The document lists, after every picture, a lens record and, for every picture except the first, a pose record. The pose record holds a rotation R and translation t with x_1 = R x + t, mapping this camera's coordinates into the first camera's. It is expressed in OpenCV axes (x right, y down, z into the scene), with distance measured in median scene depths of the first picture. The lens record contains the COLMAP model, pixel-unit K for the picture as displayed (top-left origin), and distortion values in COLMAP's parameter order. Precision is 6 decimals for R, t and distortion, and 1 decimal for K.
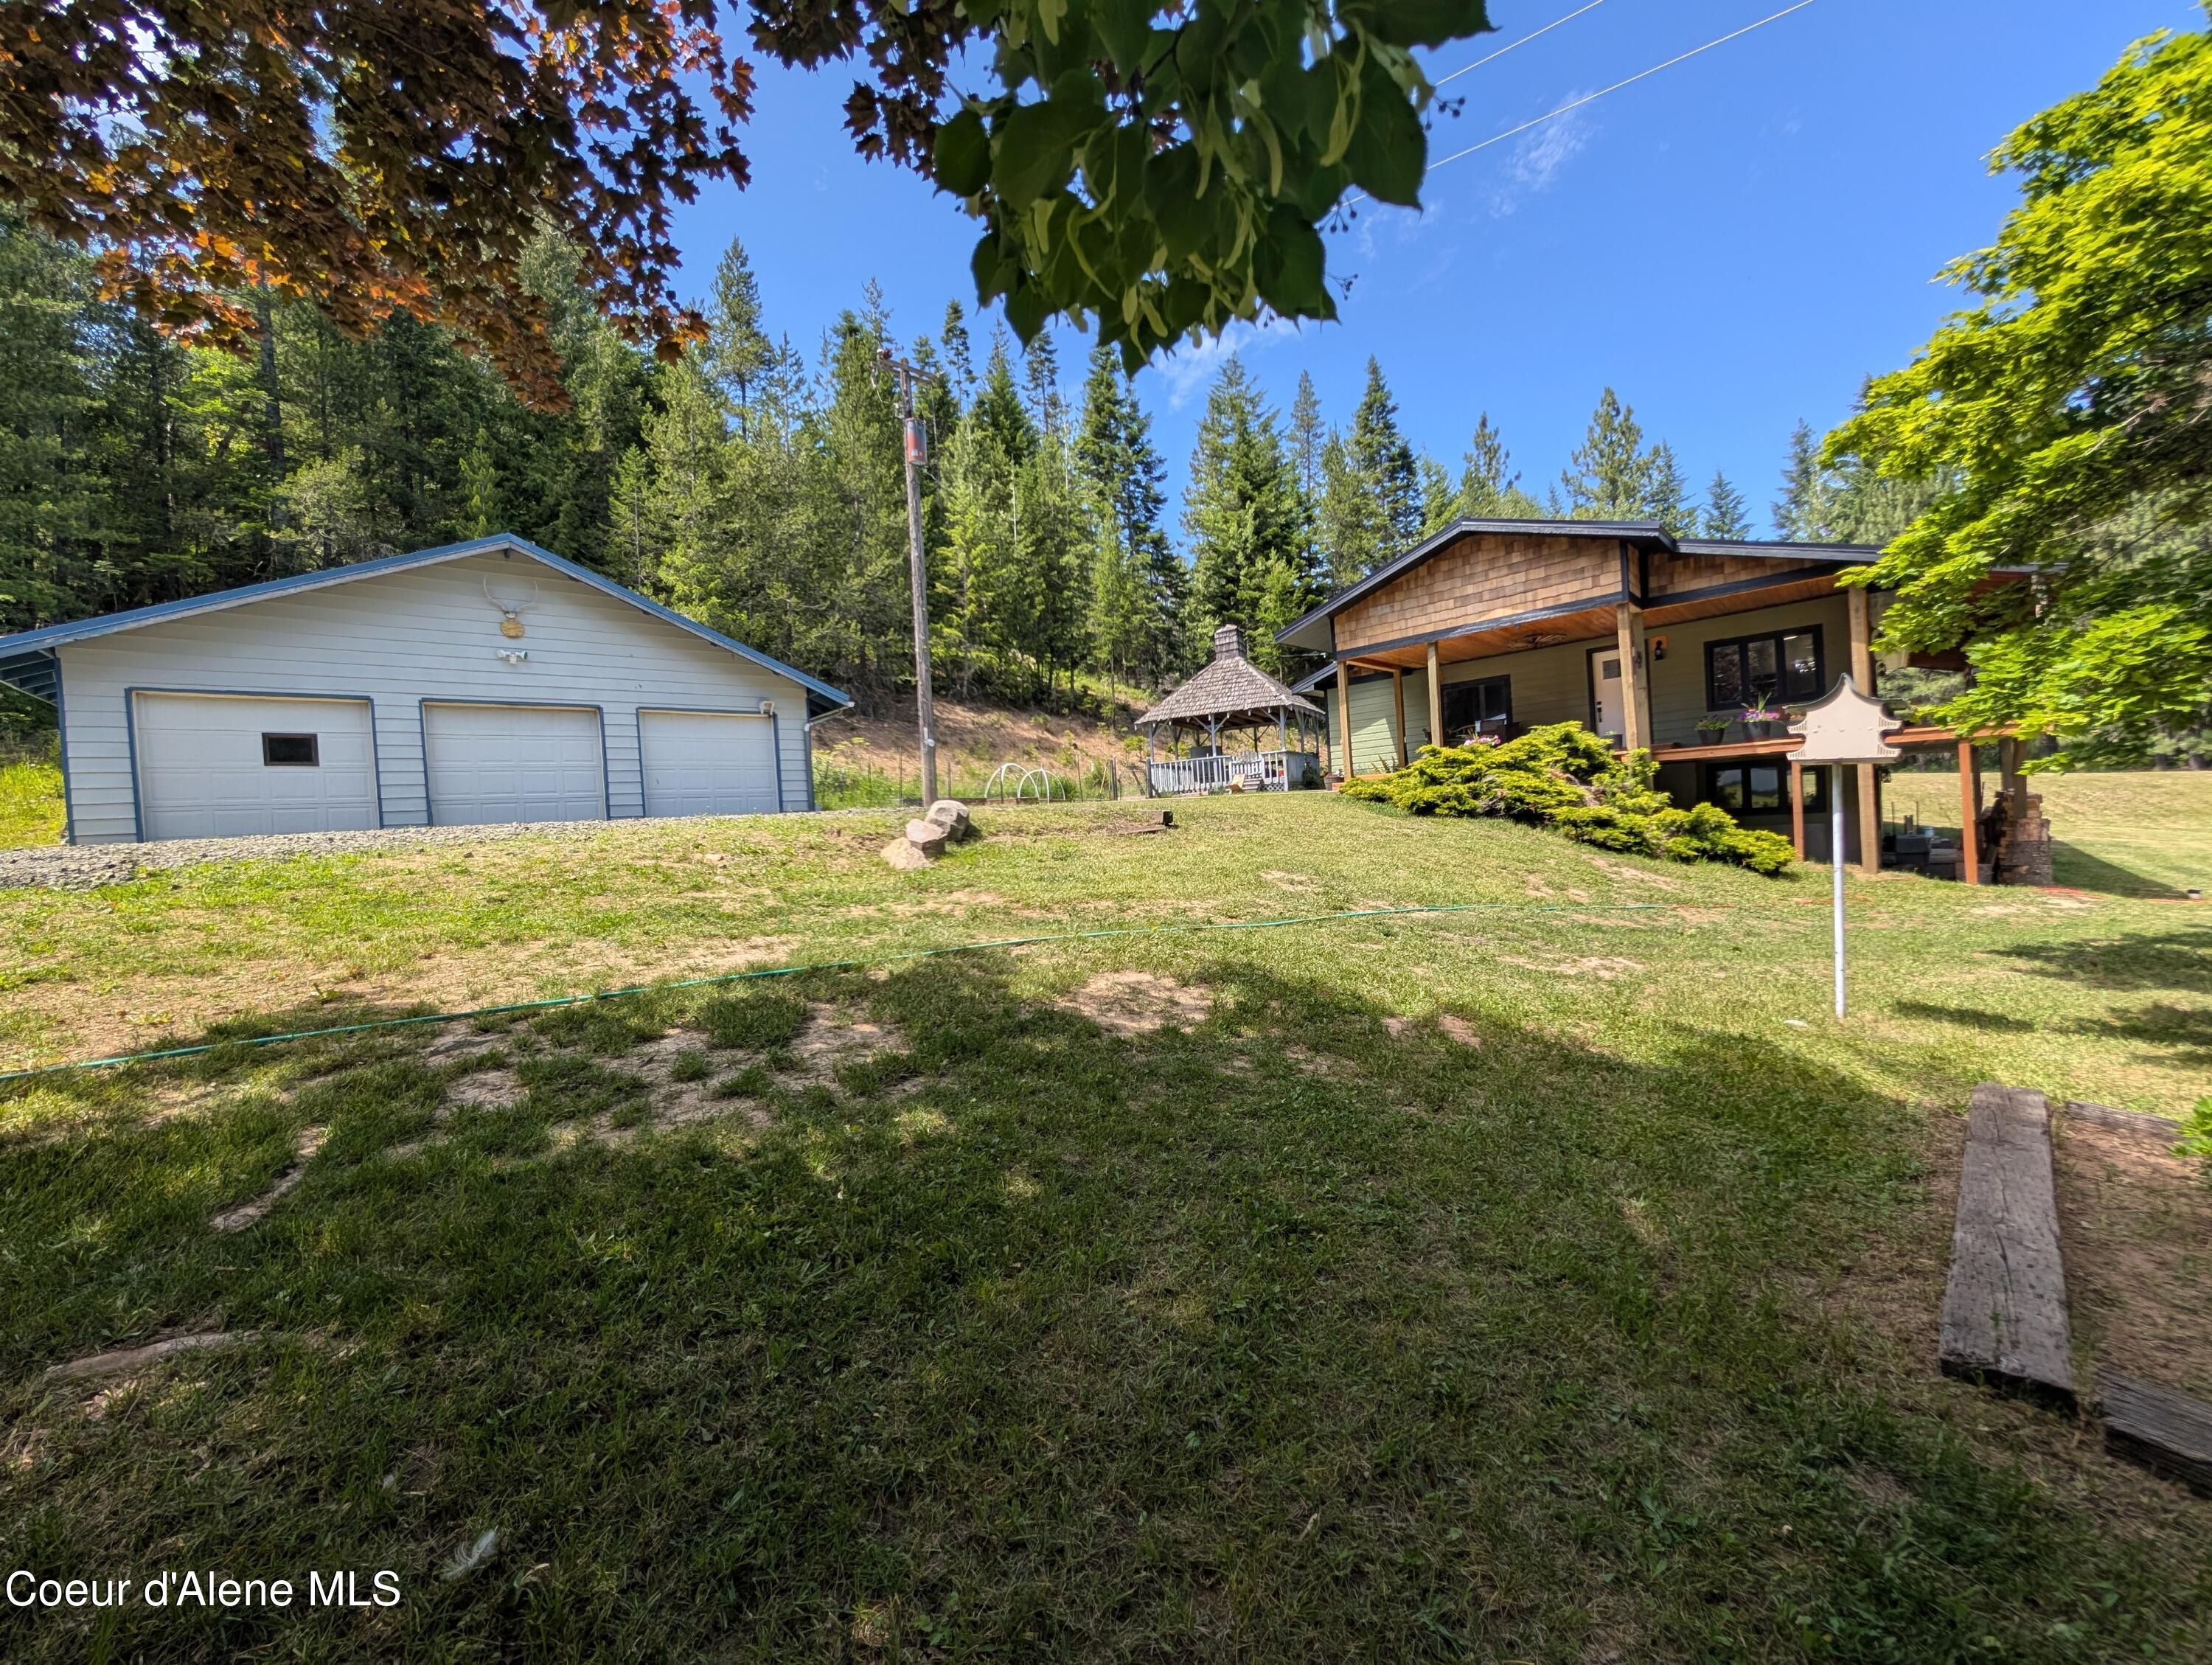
lens RADIAL K [[831.5, 0, 1132.0], [0, 831.5, 840.7], [0, 0, 1]] dist [-0.001304, -0.000098]
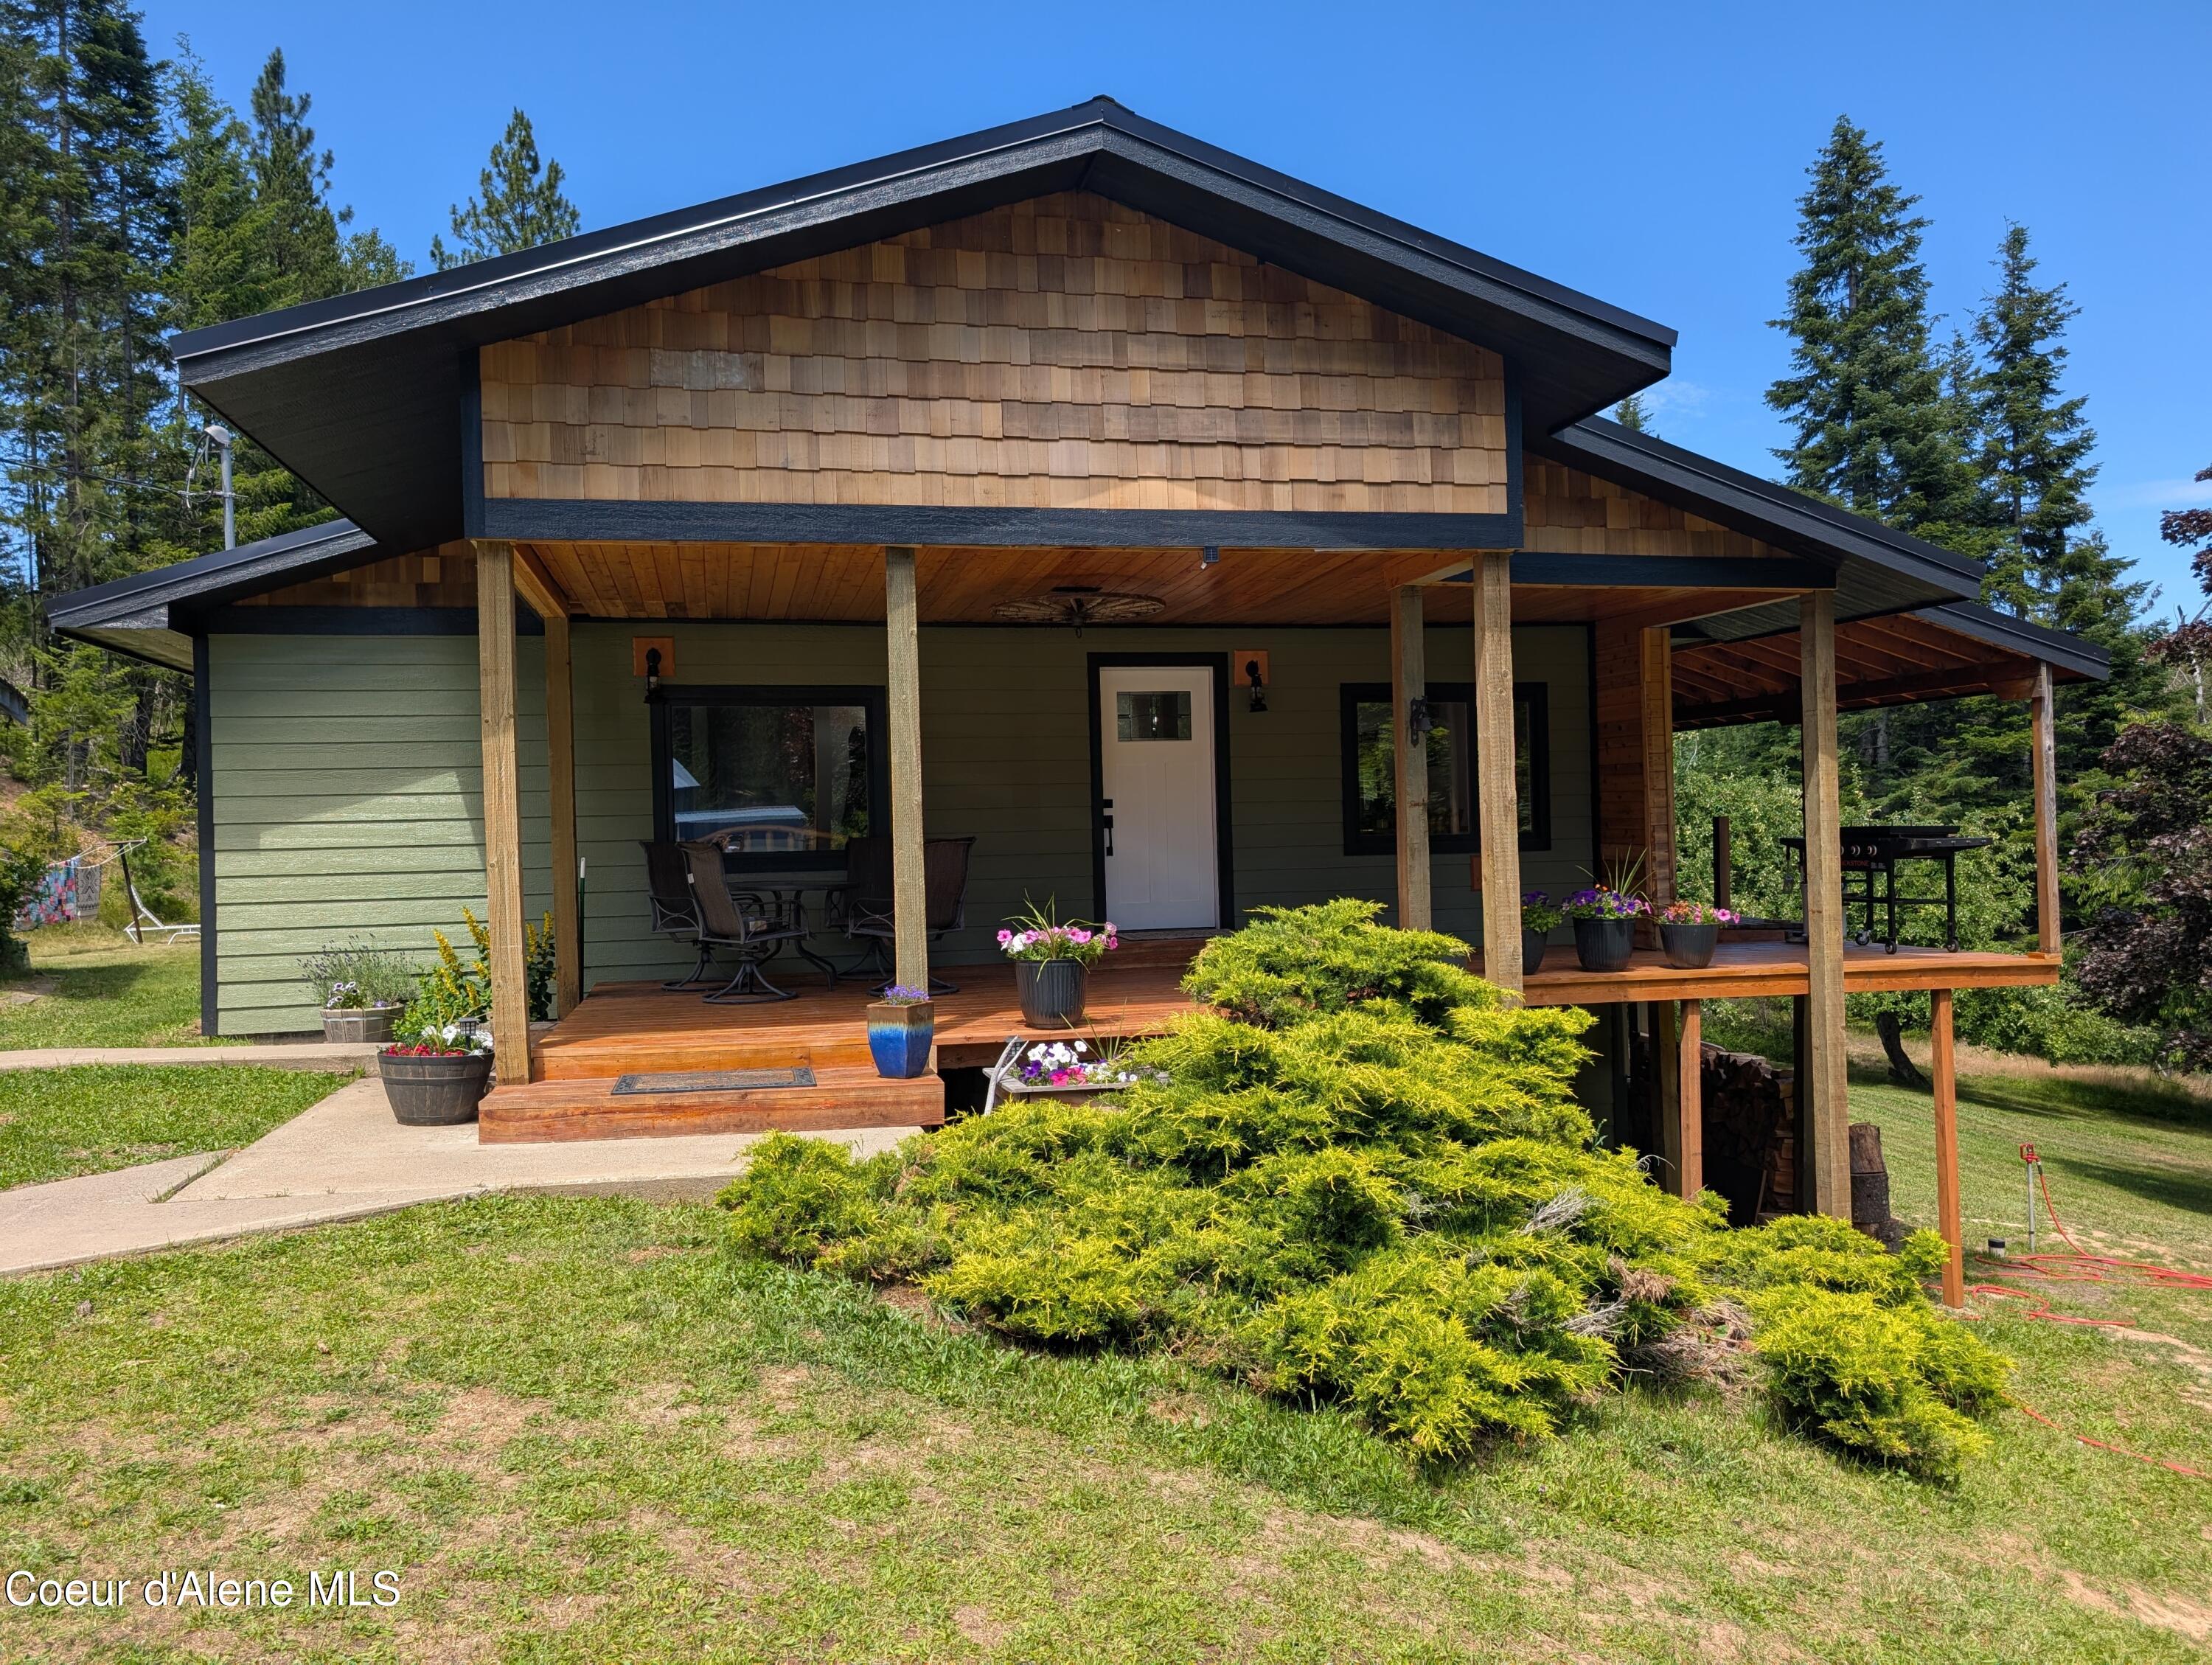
lens RADIAL K [[1568.6, 0, 1054.9], [0, 1568.6, 839.5], [0, 0, 1]] dist [0.008896, -0.009064]
pose [[0.586676, 0.051349, 0.808192, 0.000845], [0.000755, 0.997953, -0.063954, -0.052668], [-0.809821, 0.038131, 0.585436, 0.304487]]
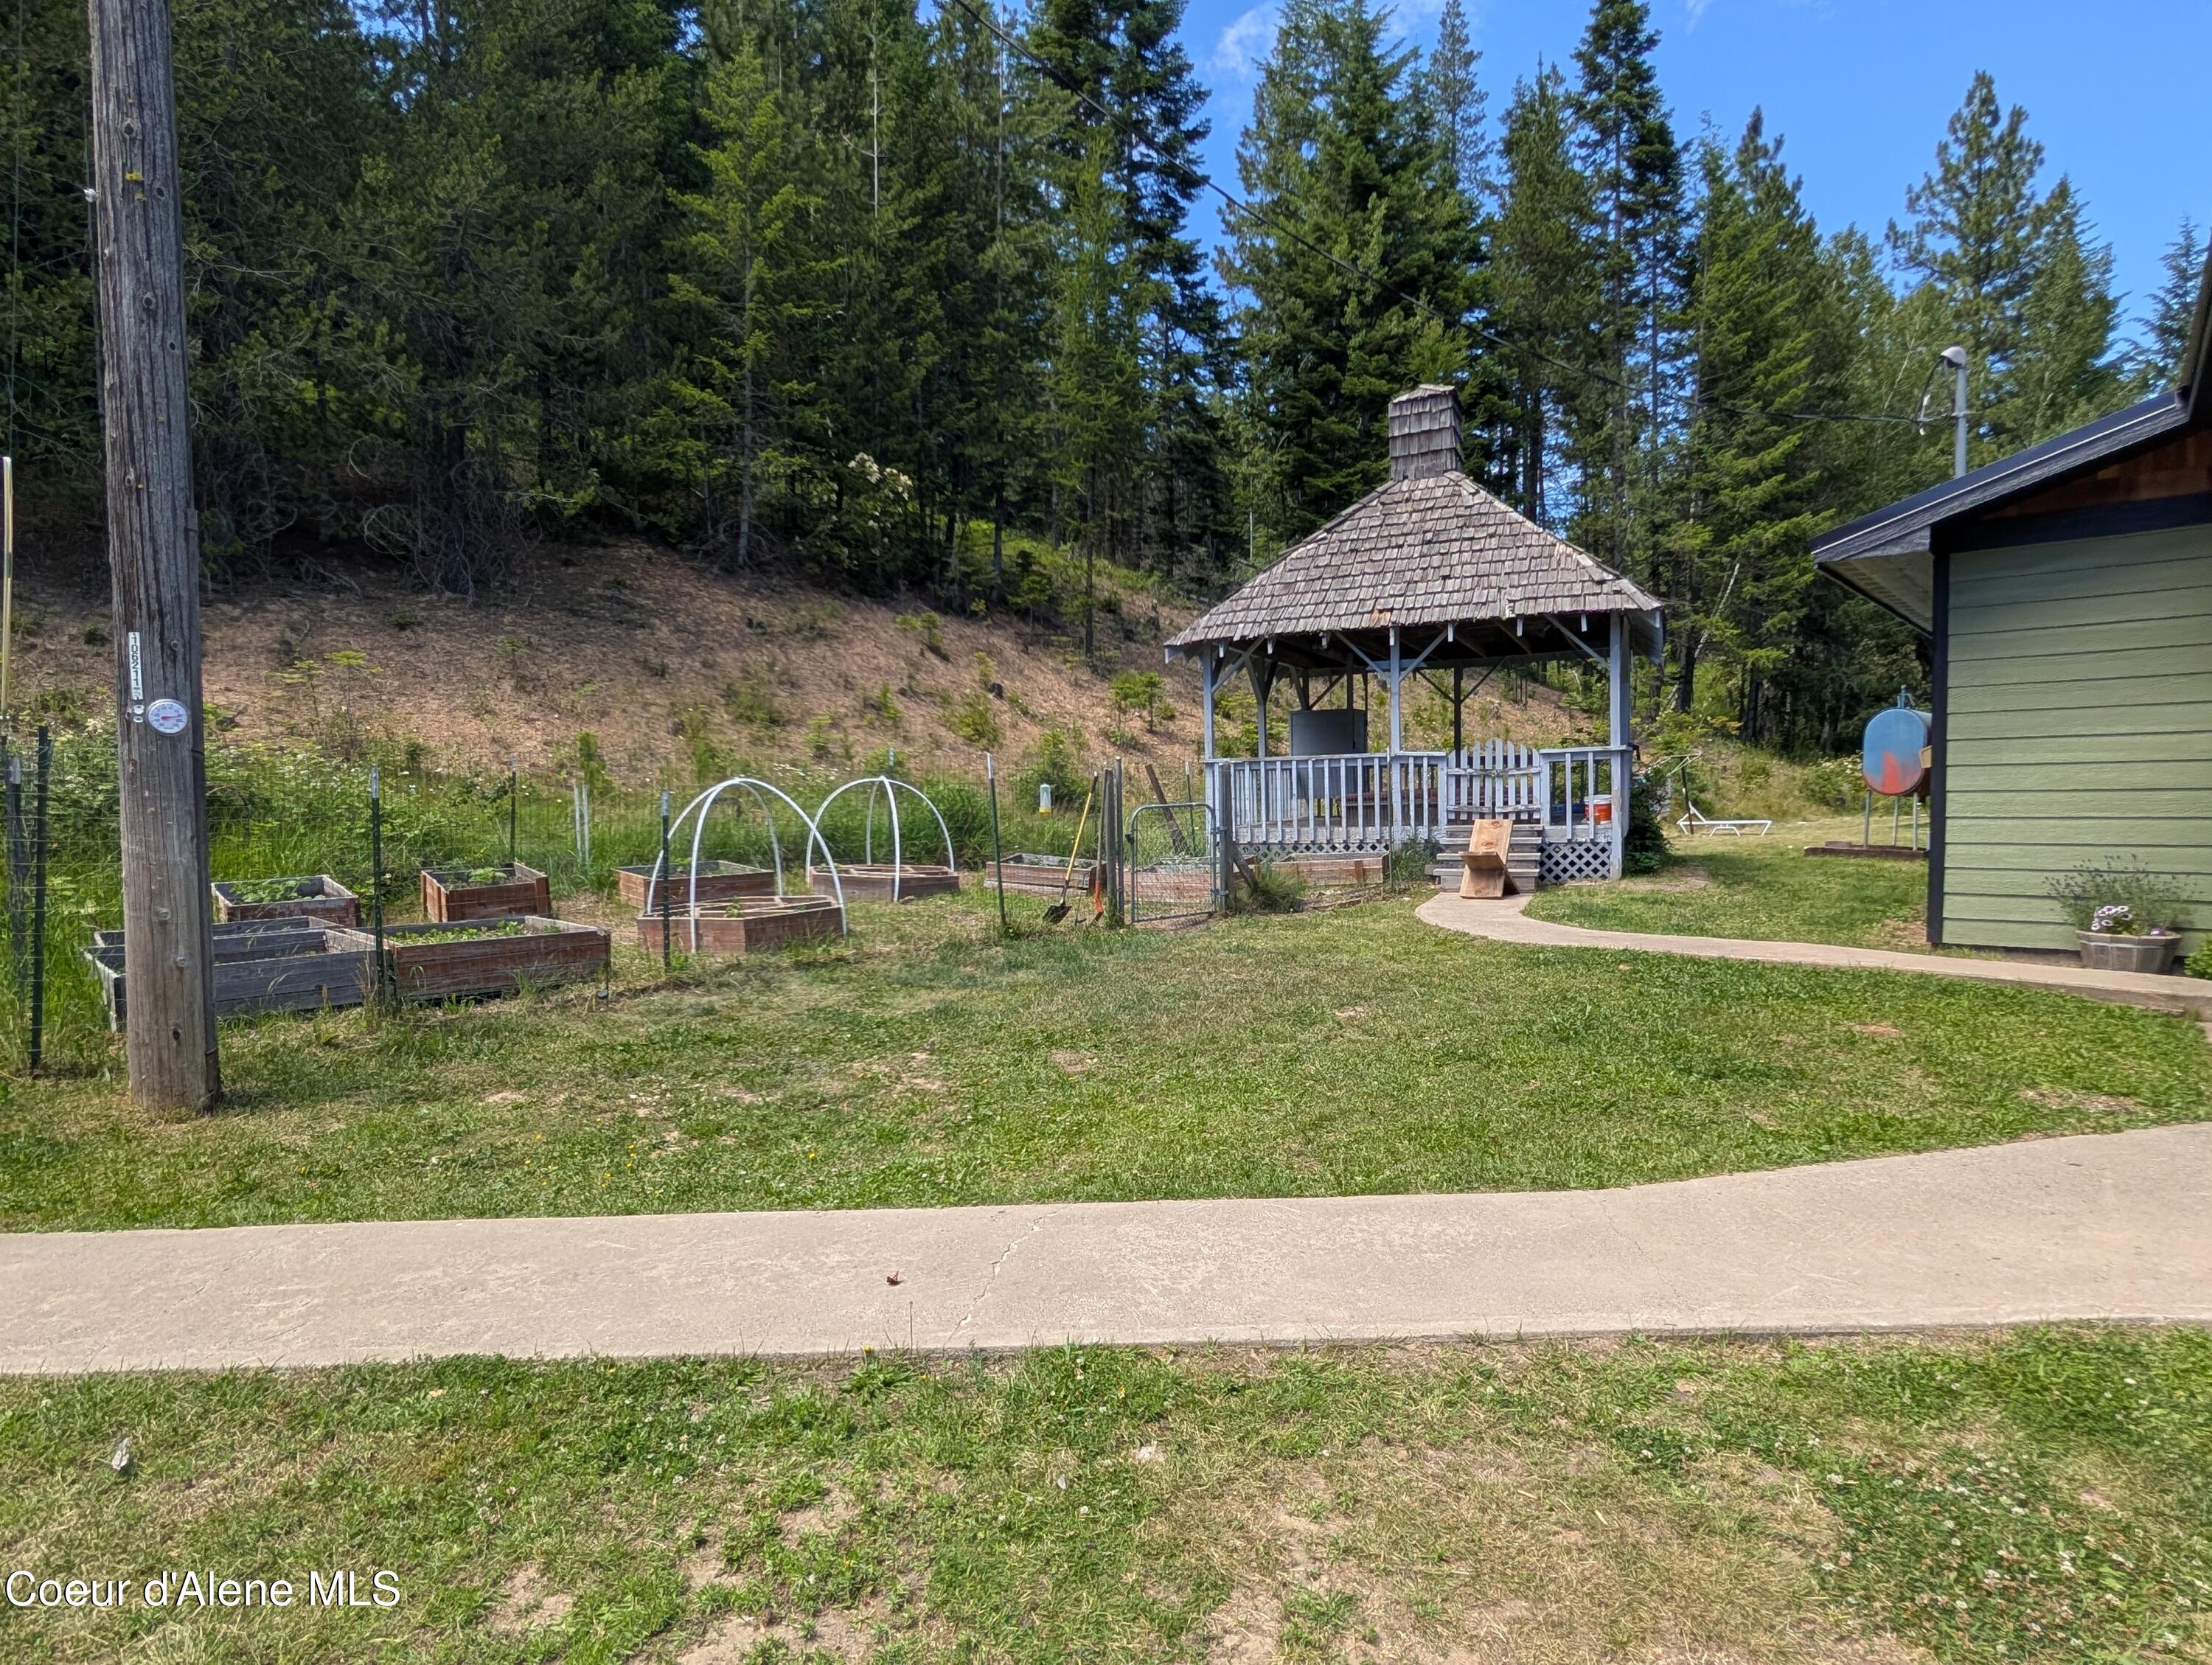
lens RADIAL K [[1153.3, 0, 1119.6], [0, 1153.3, 845.5], [0, 0, 1]] dist [0.000353, -0.000287]
pose [[0.998717, 0.037248, 0.034299, -0.022596], [-0.038514, 0.998571, 0.037041, -0.056522], [-0.032871, -0.038314, 0.998725, 0.392556]]
